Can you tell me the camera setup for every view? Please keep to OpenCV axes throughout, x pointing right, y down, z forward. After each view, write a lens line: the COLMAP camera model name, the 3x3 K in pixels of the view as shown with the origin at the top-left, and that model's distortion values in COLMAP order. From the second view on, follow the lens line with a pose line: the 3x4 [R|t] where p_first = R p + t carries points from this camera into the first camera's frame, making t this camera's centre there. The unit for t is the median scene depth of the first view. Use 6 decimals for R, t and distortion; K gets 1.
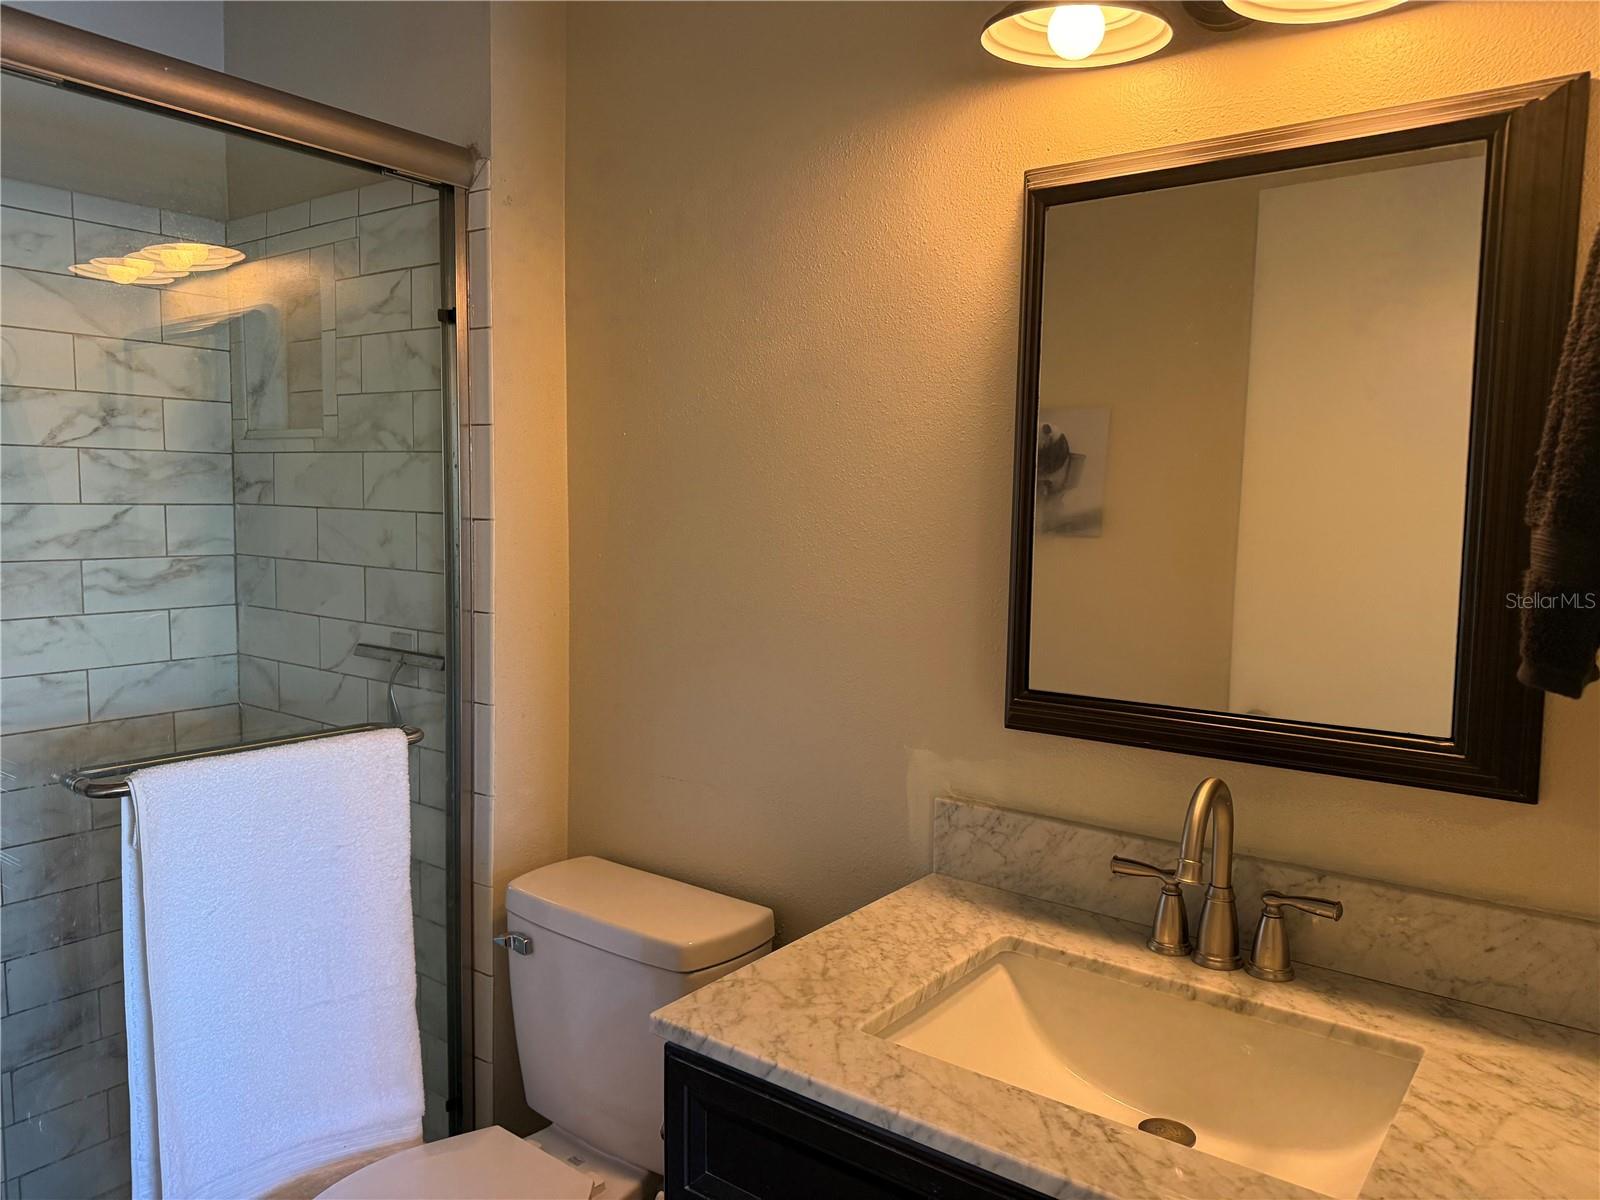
lens RADIAL K [[1131.7, 0, 793.6], [0, 1131.7, 596.2], [0, 0, 1]] dist [0.080557, -0.104812]
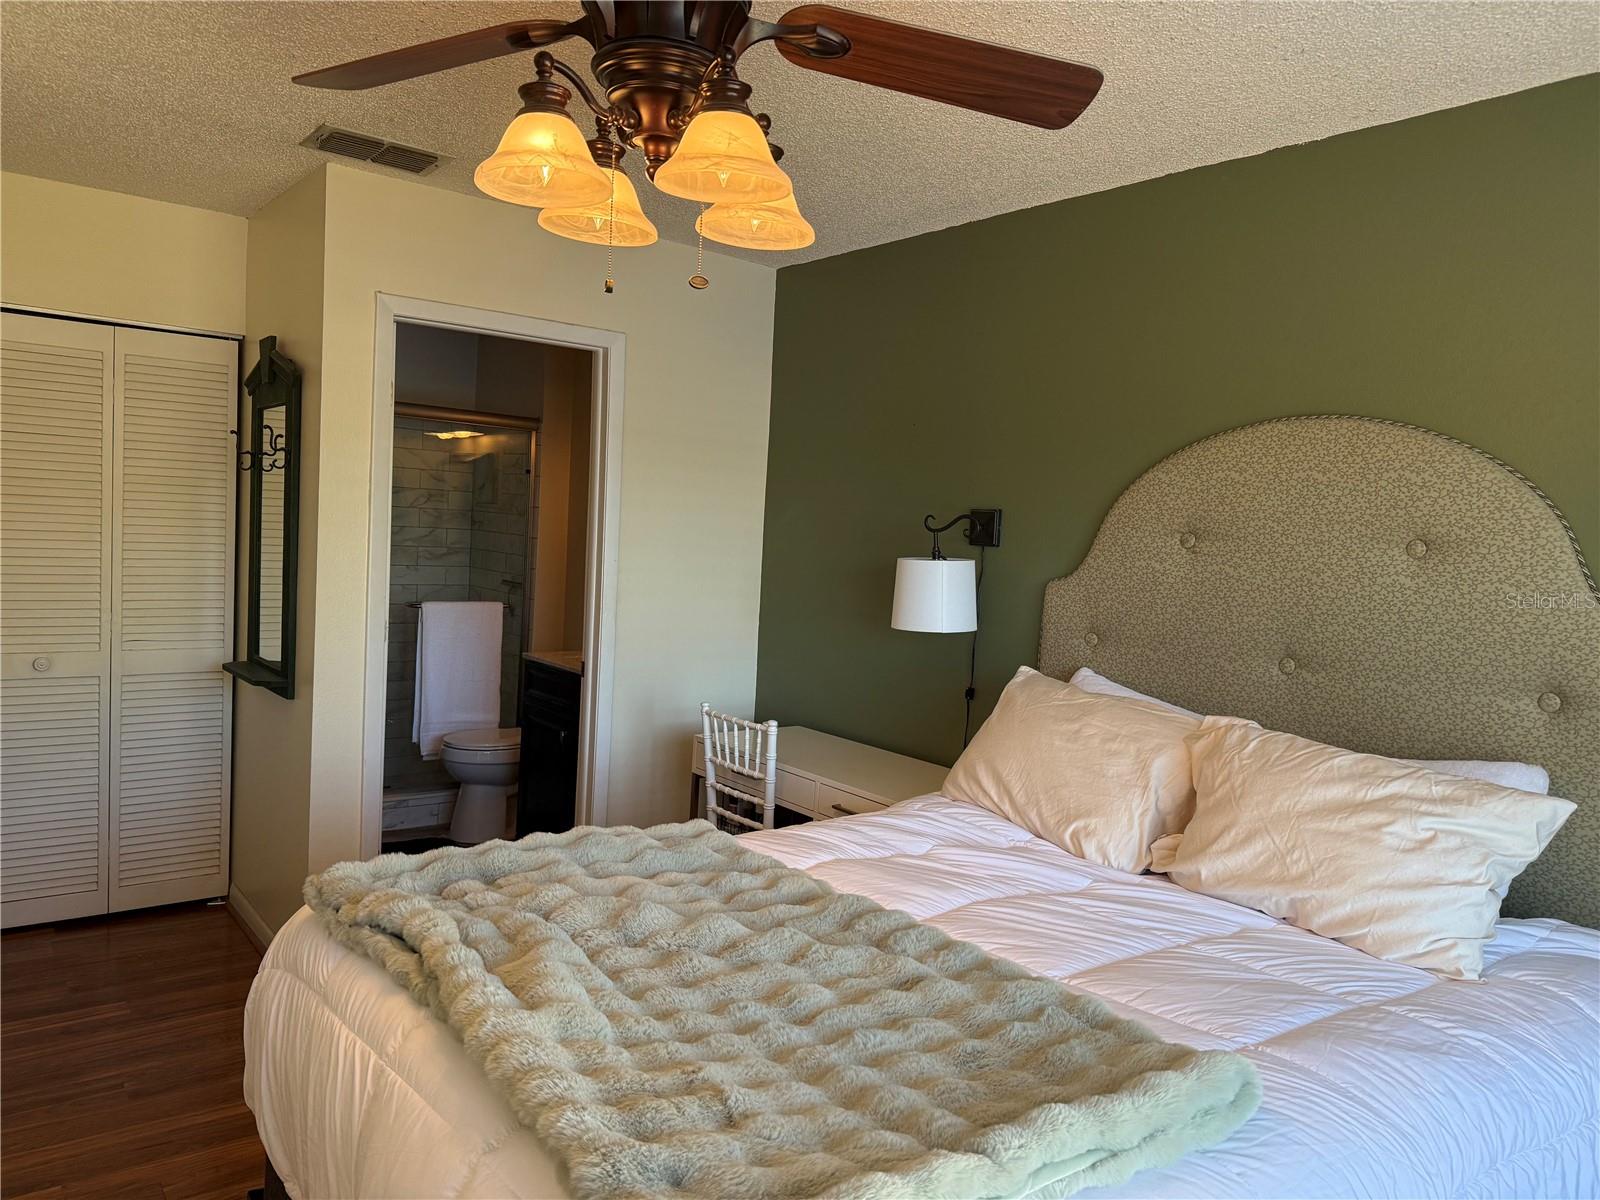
lens RADIAL K [[1131.7, 0, 815.6], [0, 1131.7, 605.9], [0, 0, 1]] dist [0.080557, -0.104812]
pose [[0.968682, 0.058342, -0.241355, 0.987551], [-0.063782, 0.997854, -0.014782, 0.090358], [0.239975, 0.029713, 0.970324, -1.449474]]
